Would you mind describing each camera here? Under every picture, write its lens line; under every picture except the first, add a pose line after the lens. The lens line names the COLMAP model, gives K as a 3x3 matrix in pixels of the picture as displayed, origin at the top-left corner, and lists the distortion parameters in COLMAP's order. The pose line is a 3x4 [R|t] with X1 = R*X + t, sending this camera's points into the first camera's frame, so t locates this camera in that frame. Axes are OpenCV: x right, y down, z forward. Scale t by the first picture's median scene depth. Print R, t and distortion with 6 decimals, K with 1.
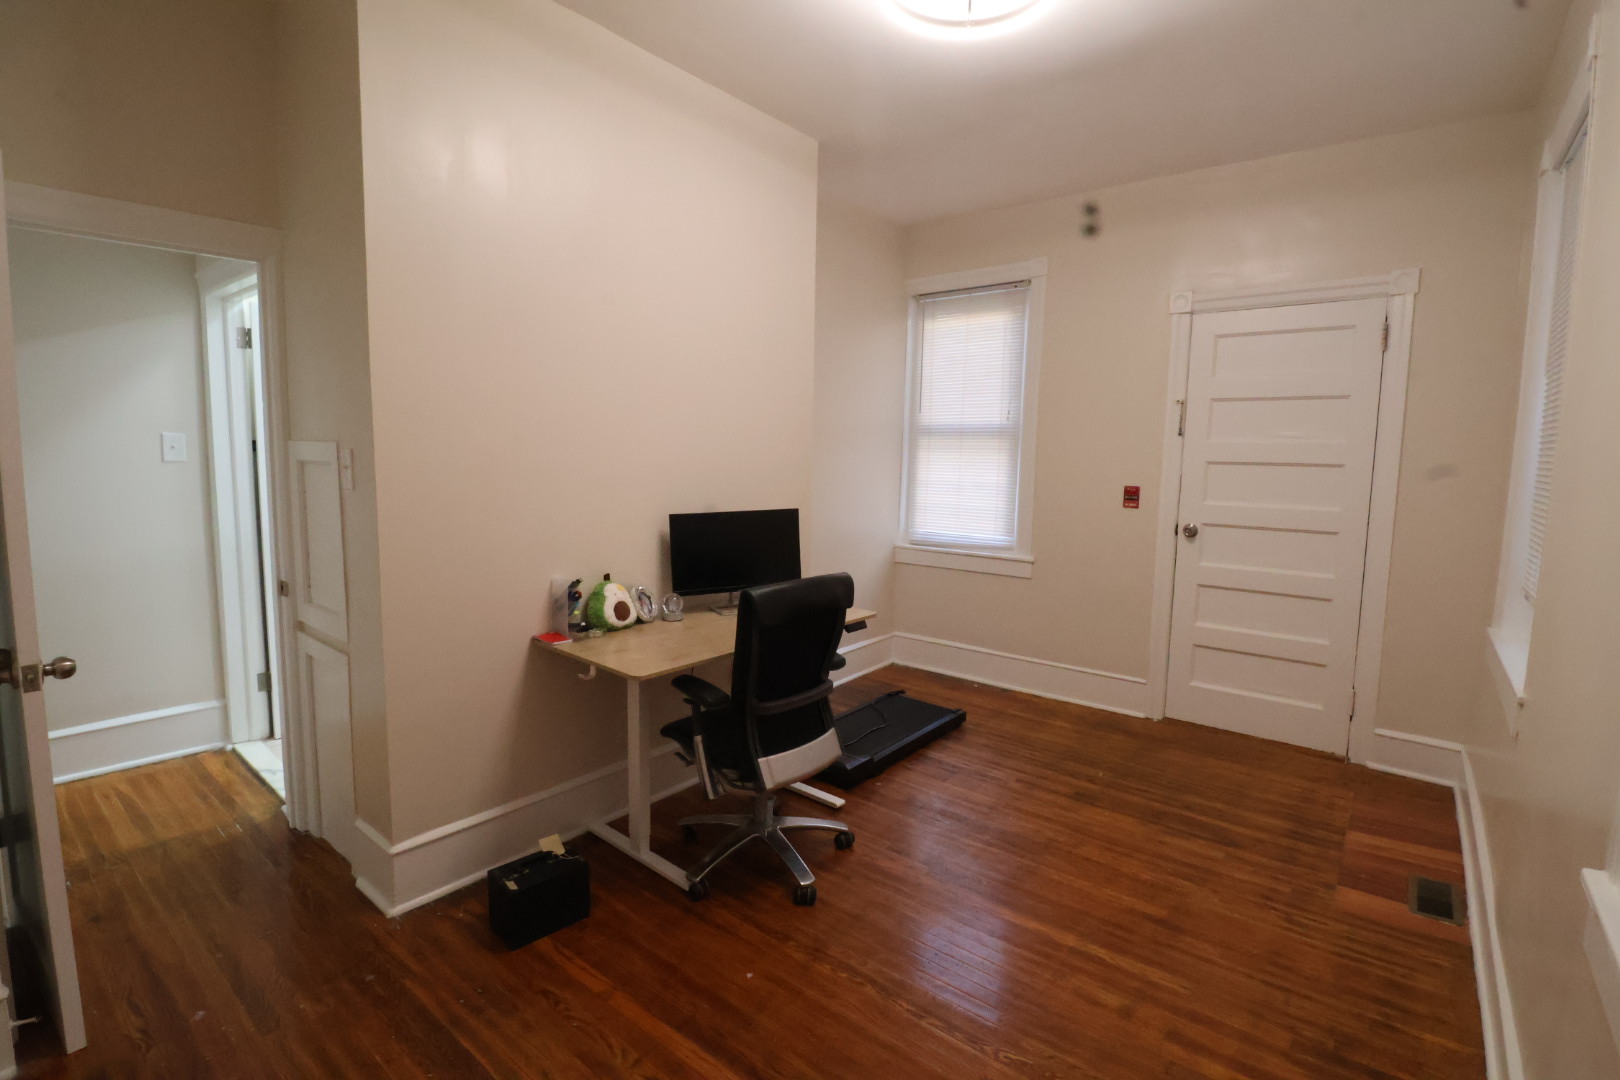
lens RADIAL K [[745.2, 0, 823.7], [0, 745.2, 529.1], [0, 0, 1]] dist [-0.000954, -0.012692]
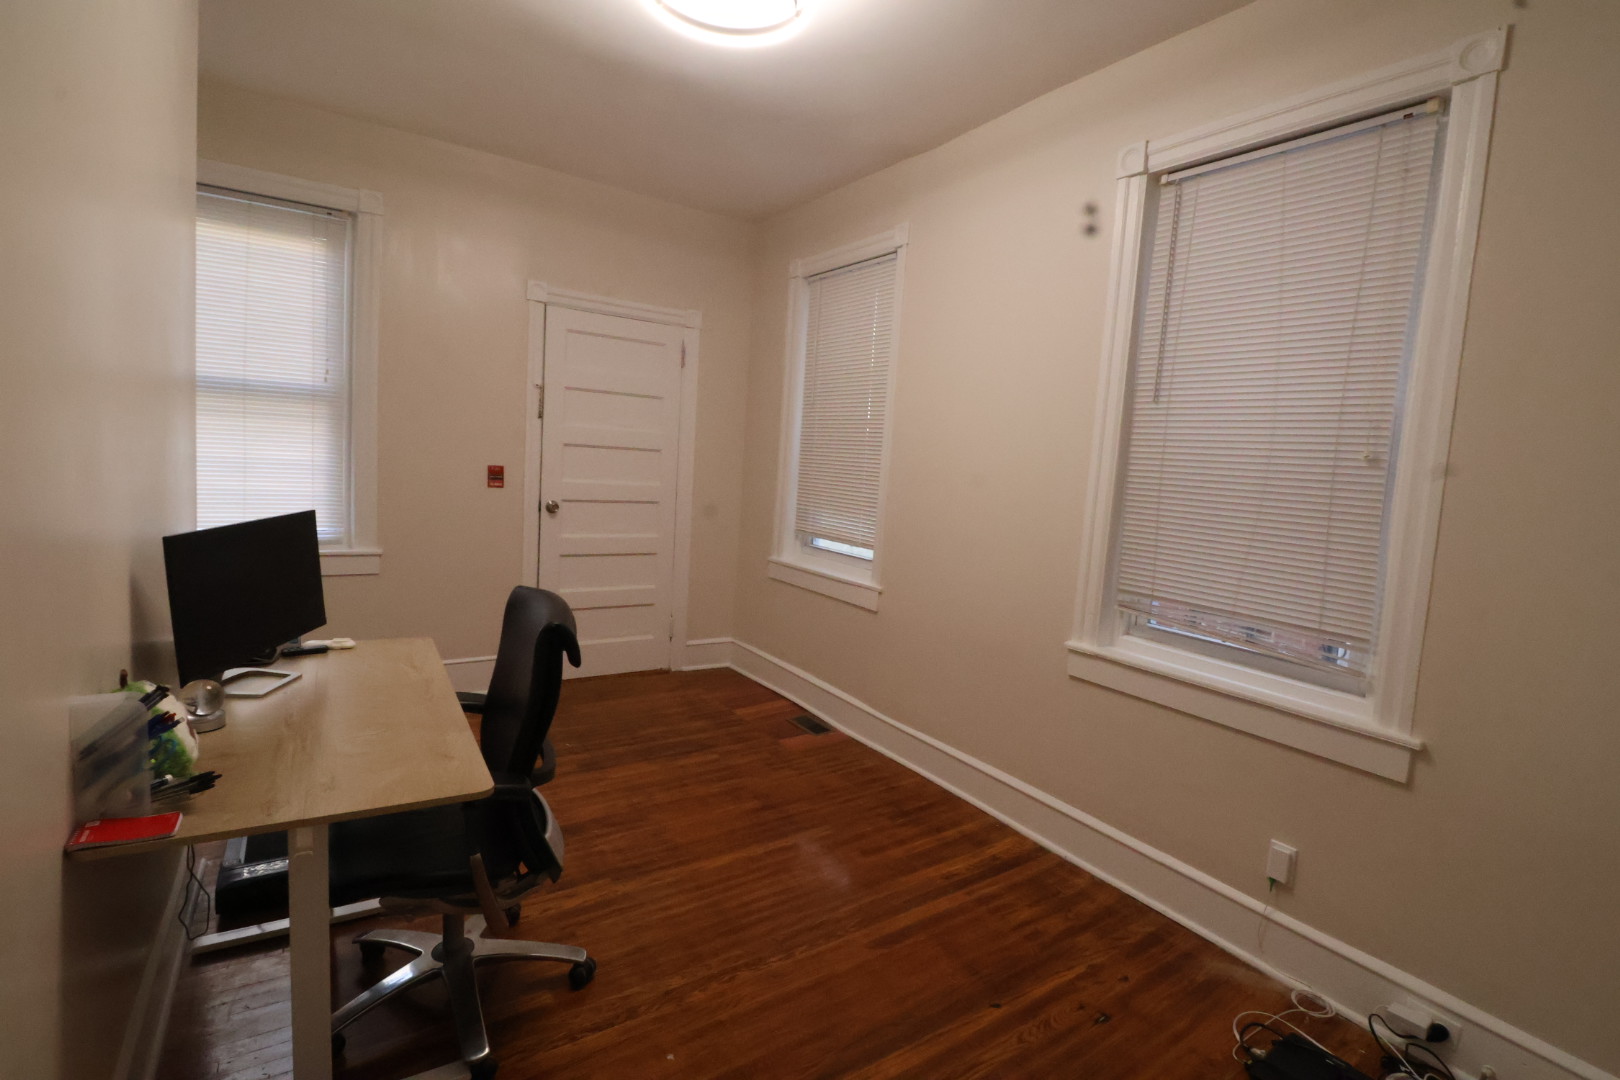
lens RADIAL K [[745.2, 0, 823.7], [0, 745.2, 529.1], [0, 0, 1]] dist [-0.000954, -0.012692]
pose [[0.293195, -0.088351, 0.951962, -0.484278], [0.040576, 0.995974, 0.079939, -0.040776], [-0.955191, 0.015189, 0.295599, 0.340072]]
